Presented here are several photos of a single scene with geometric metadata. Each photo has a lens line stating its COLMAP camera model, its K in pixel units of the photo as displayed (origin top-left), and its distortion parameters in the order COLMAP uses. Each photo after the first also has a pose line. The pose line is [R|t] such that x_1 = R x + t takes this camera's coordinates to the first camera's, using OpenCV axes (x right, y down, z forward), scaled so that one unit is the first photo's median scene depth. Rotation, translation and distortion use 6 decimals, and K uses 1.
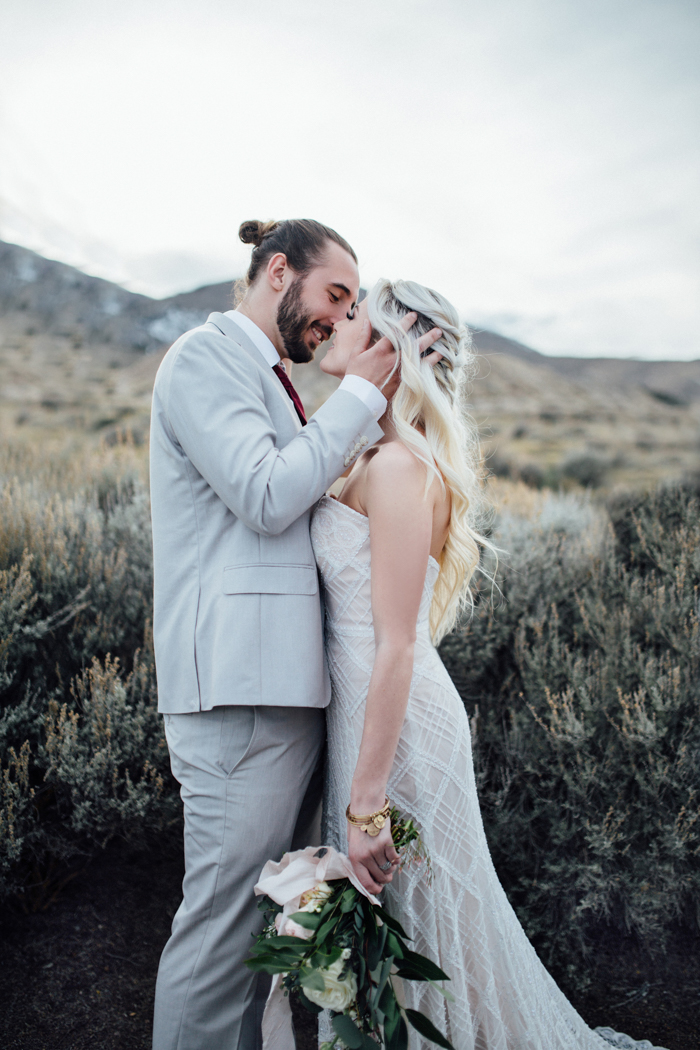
lens RADIAL K [[1019.1, 0, 350.0], [0, 1019.1, 525.0], [0, 0, 1]] dist [-0.051232, 0.083584]
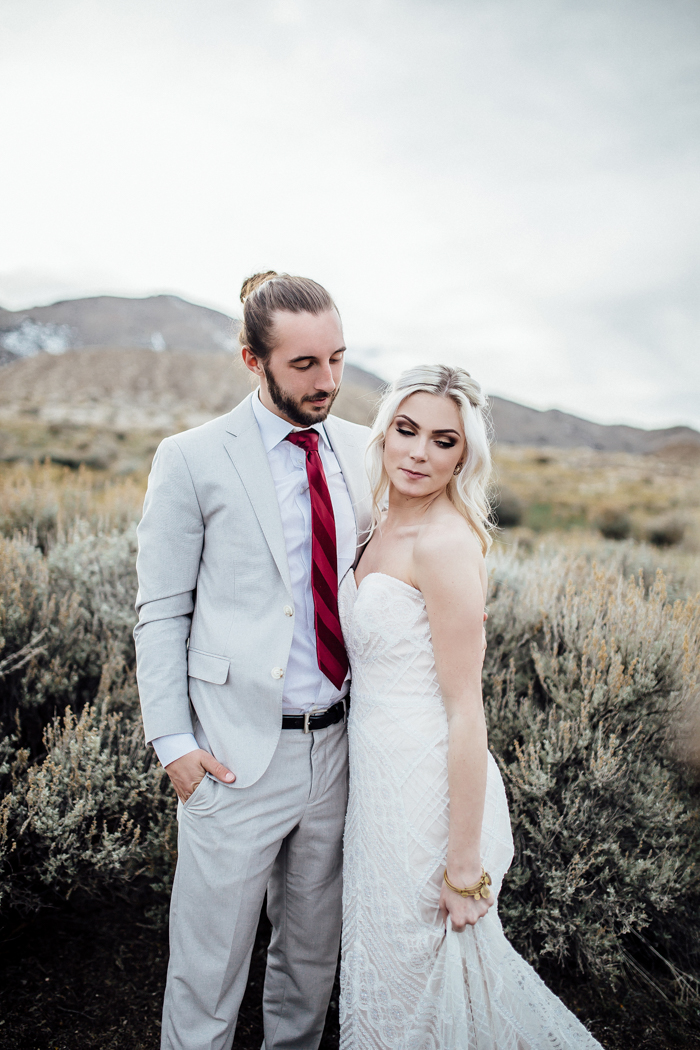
lens RADIAL K [[1019.1, 0, 350.0], [0, 1019.1, 525.0], [0, 0, 1]] dist [-0.051232, 0.083584]
pose [[0.988971, 0.035573, 0.143776, -0.126850], [-0.031779, 0.999086, -0.028601, -0.026593], [-0.144662, 0.023716, 0.989197, -0.023414]]
